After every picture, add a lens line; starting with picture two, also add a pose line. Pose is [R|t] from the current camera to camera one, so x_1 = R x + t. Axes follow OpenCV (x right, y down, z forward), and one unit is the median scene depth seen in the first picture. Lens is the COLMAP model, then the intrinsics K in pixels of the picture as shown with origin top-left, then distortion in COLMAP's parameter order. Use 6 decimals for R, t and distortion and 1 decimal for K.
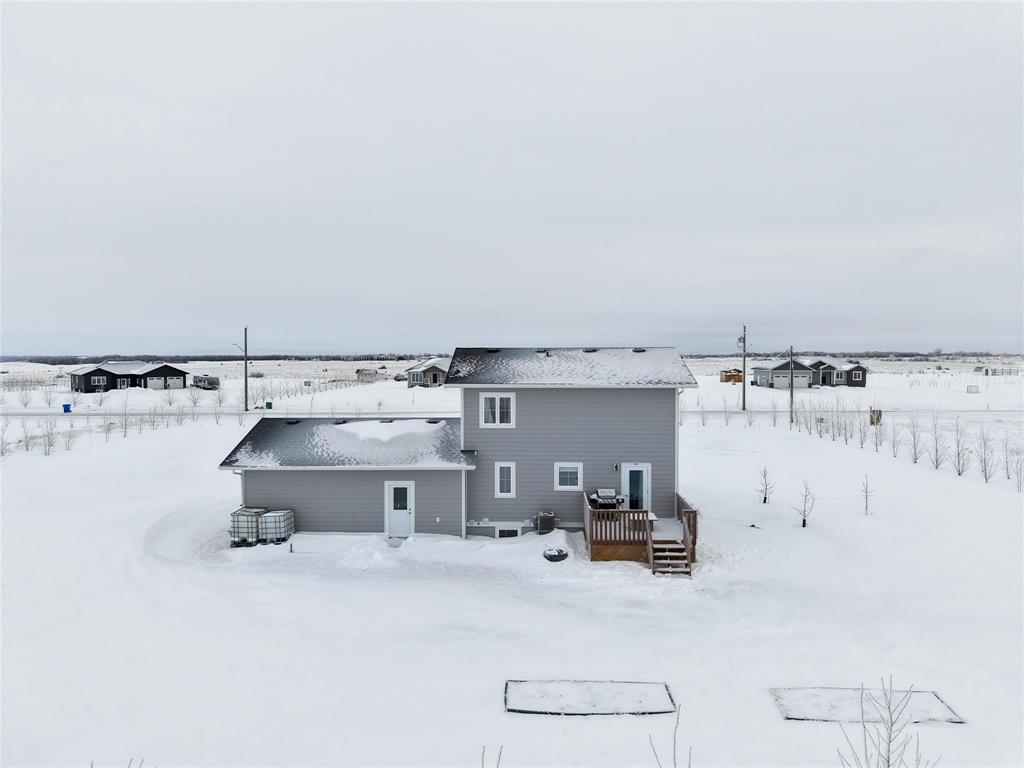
lens RADIAL K [[648.5, 0, 513.5], [0, 648.5, 380.8], [0, 0, 1]] dist [0.040762, -0.001449]
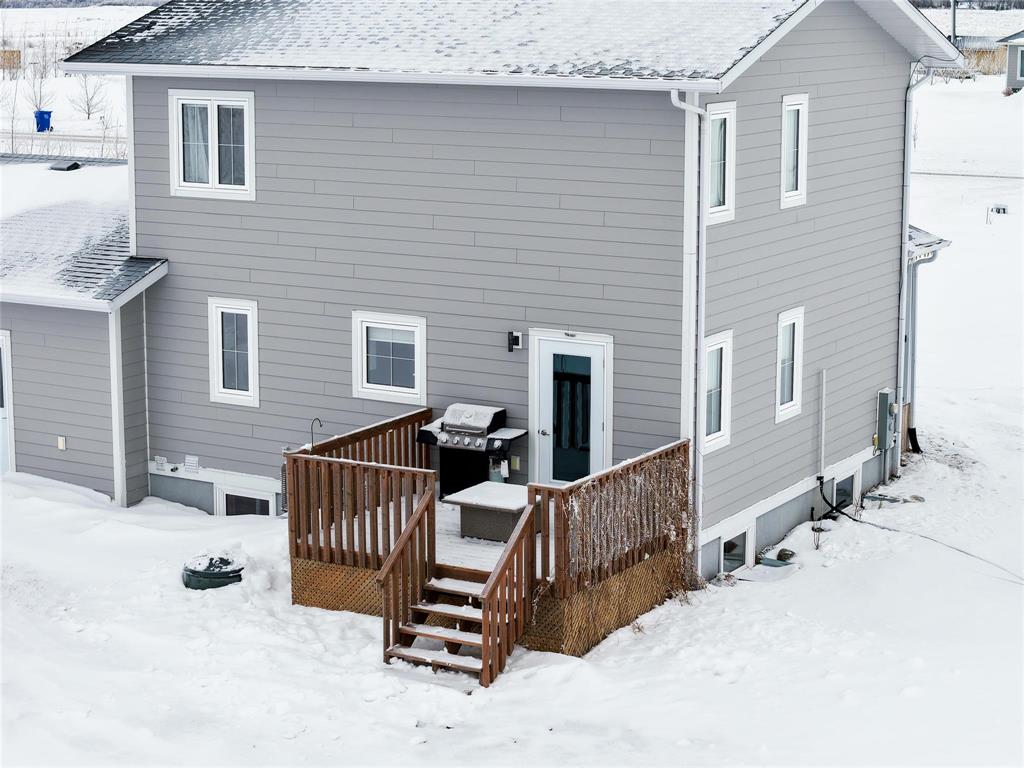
lens RADIAL K [[2055.4, 0, 512.5], [0, 2055.4, 385.1], [0, 0, 1]] dist [0.034878, 0.000000]
pose [[0.874546, 0.092208, -0.476096, 0.631089], [-0.019284, 0.987593, 0.155848, -0.000759], [0.484559, -0.127115, 0.865473, 0.136075]]
